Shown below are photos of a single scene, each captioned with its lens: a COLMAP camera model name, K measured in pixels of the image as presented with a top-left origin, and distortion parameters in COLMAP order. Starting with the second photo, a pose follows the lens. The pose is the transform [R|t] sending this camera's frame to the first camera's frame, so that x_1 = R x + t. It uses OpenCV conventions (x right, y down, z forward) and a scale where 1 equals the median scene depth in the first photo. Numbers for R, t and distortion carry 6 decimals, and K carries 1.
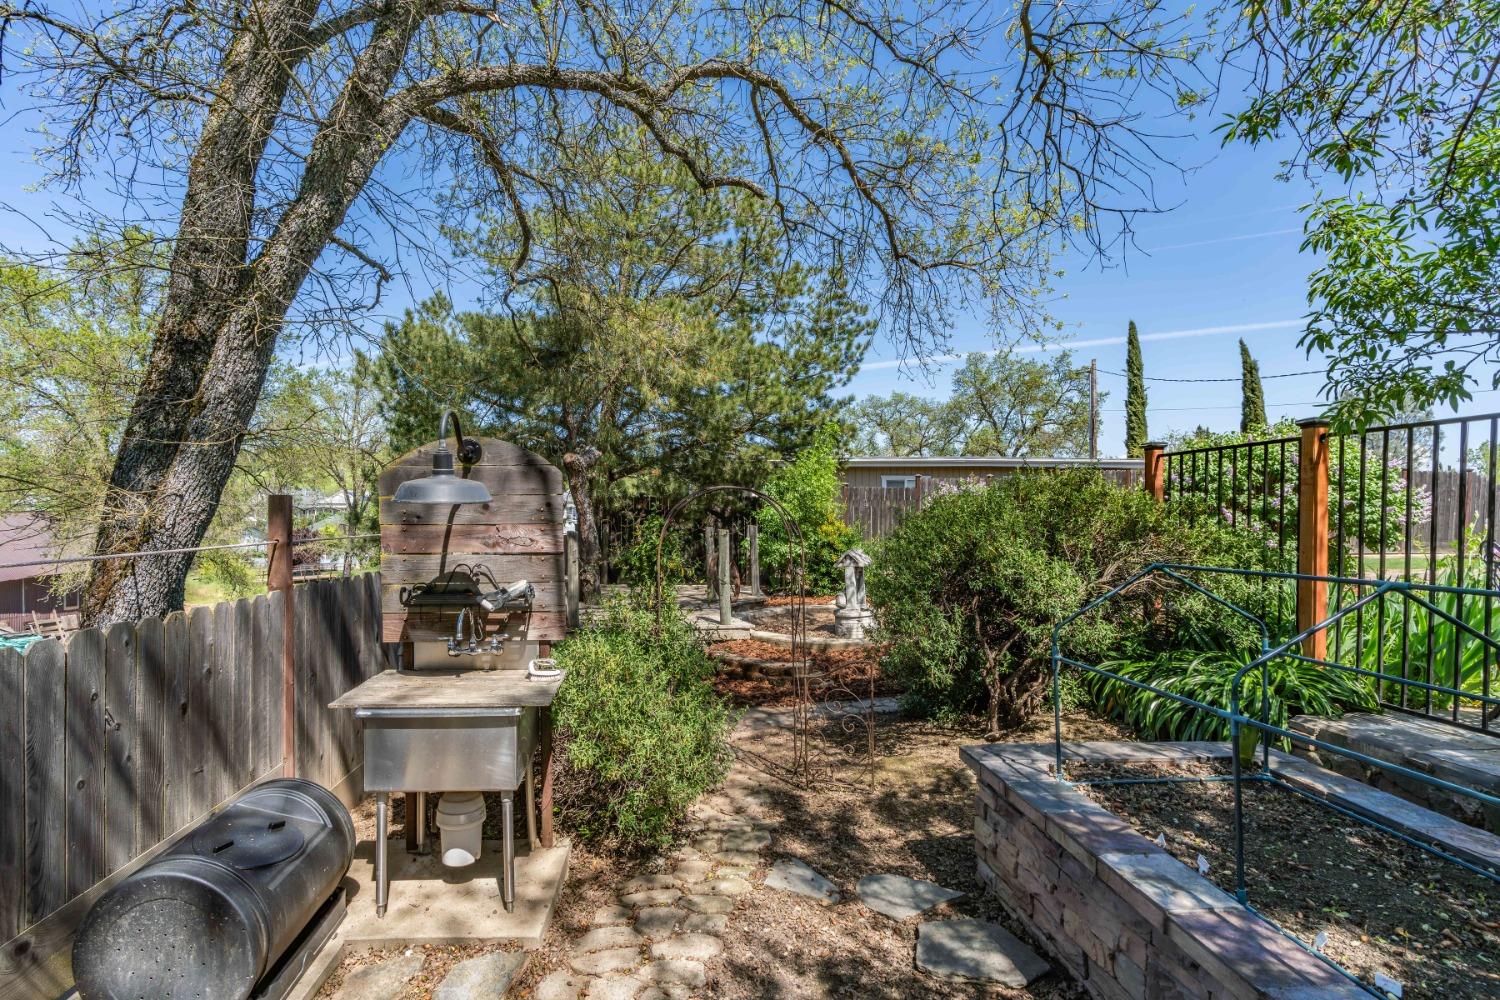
lens RADIAL K [[682.0, 0, 733.3], [0, 682.0, 503.4], [0, 0, 1]] dist [-0.011731, 0.000406]
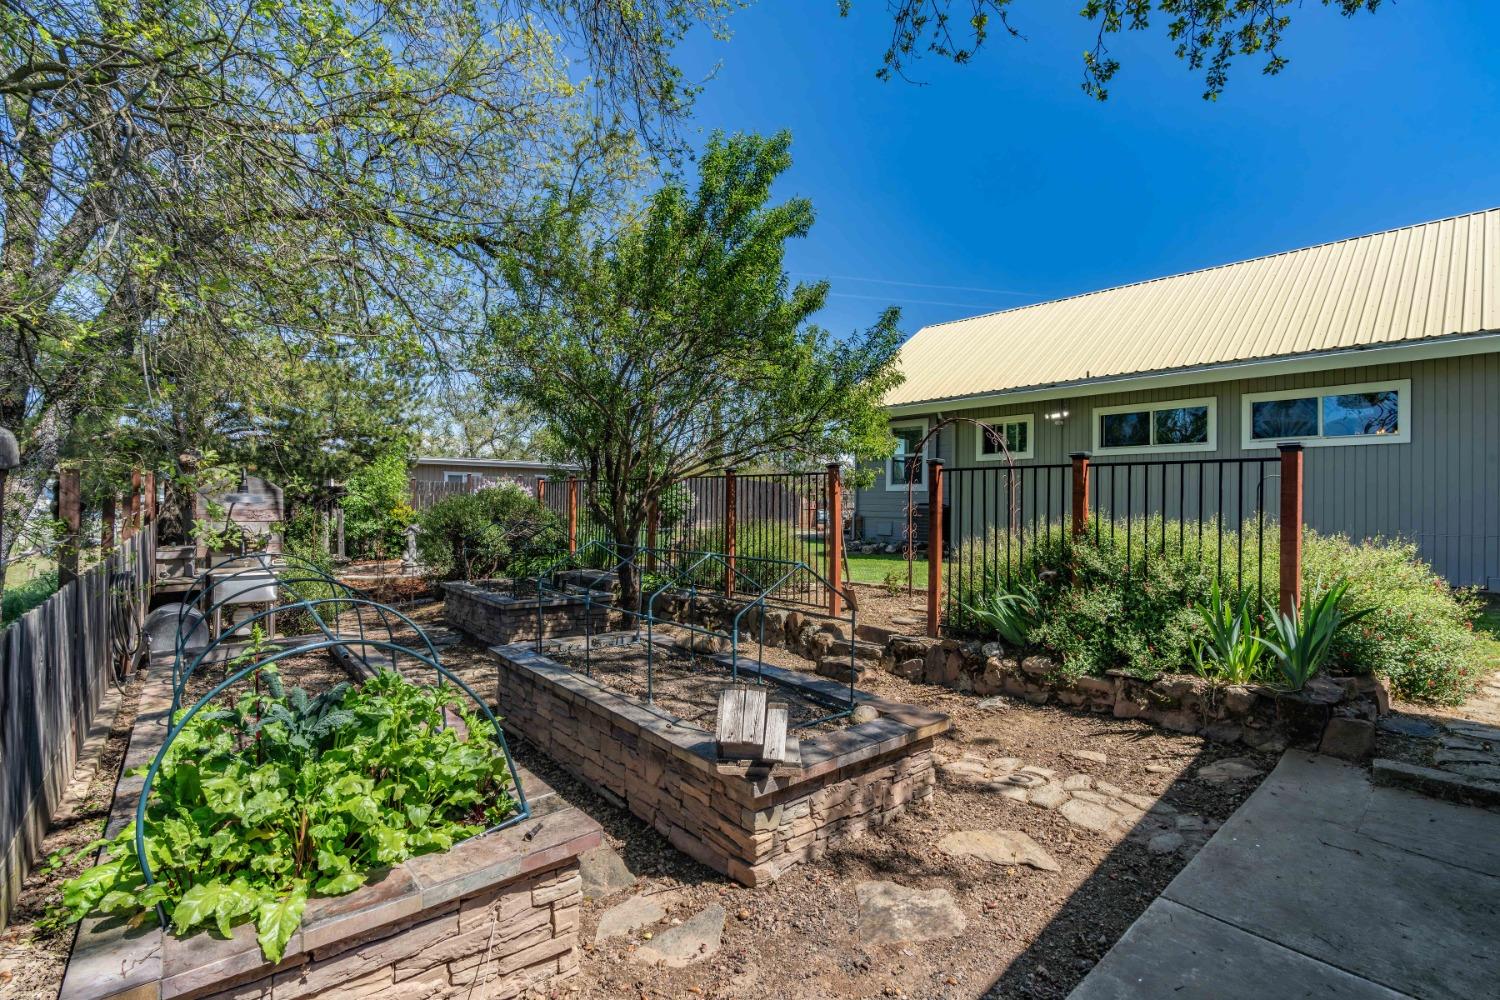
lens RADIAL K [[682.0, 0, 733.3], [0, 682.0, 503.4], [0, 0, 1]] dist [-0.011731, 0.000406]
pose [[0.830925, 0.007833, 0.556329, -0.069604], [-0.021843, 0.999589, 0.018551, -0.021386], [-0.555955, -0.027567, 0.830755, -0.563609]]
